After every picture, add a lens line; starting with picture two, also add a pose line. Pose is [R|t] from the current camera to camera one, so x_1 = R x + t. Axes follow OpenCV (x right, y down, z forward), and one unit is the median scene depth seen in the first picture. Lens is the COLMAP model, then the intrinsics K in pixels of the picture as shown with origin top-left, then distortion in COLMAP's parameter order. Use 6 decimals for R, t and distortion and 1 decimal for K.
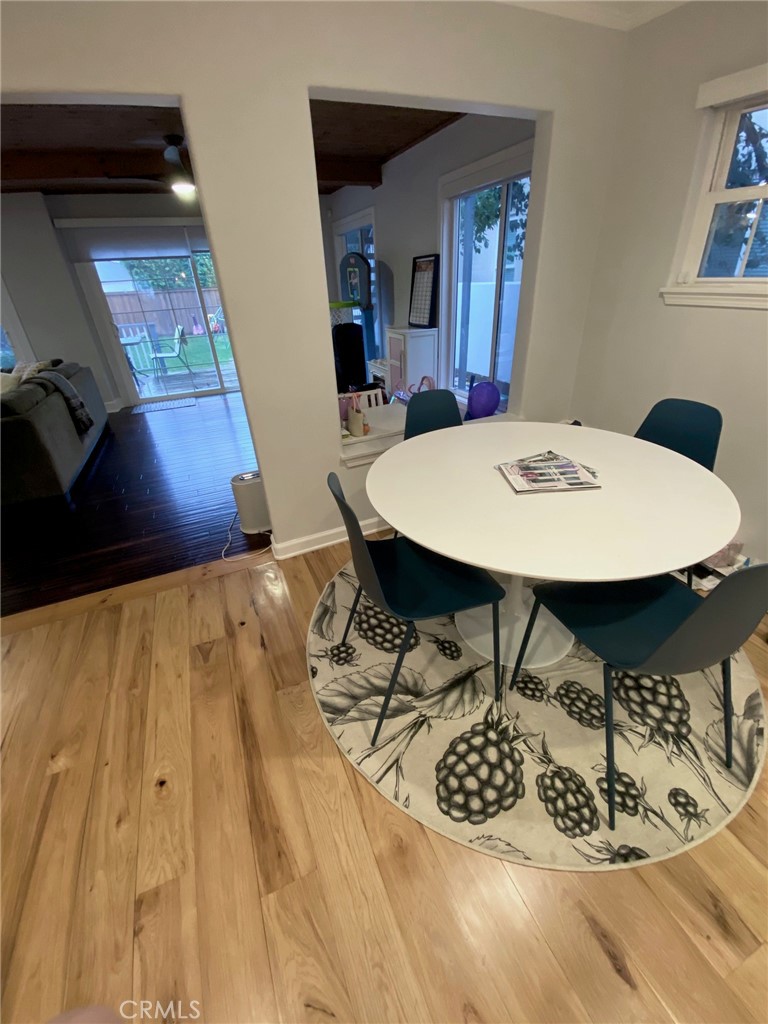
lens RADIAL K [[406.5, 0, 385.2], [0, 406.5, 509.3], [0, 0, 1]] dist [0.011880, -0.016827]
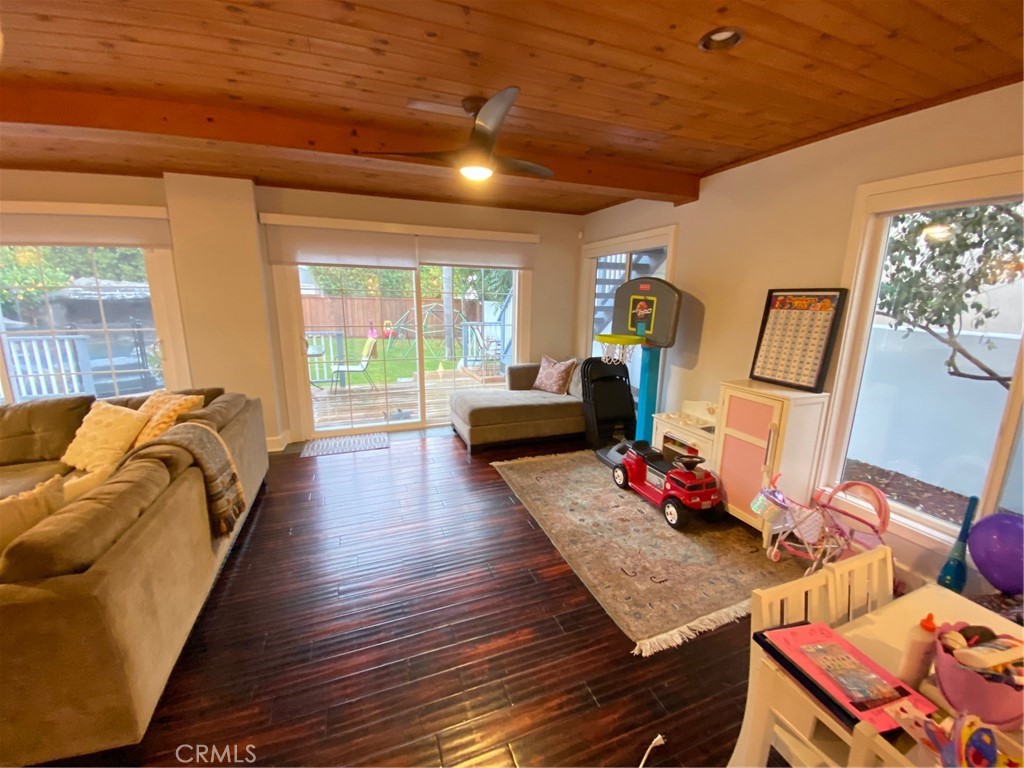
lens RADIAL K [[411.7, 0, 517.6], [0, 411.7, 389.0], [0, 0, 1]] dist [0.024265, -0.022581]
pose [[0.997049, 0.070696, -0.029918, -0.273820], [-0.076349, 0.953784, -0.290633, -0.194958], [0.007989, 0.292060, 0.956367, 0.330096]]
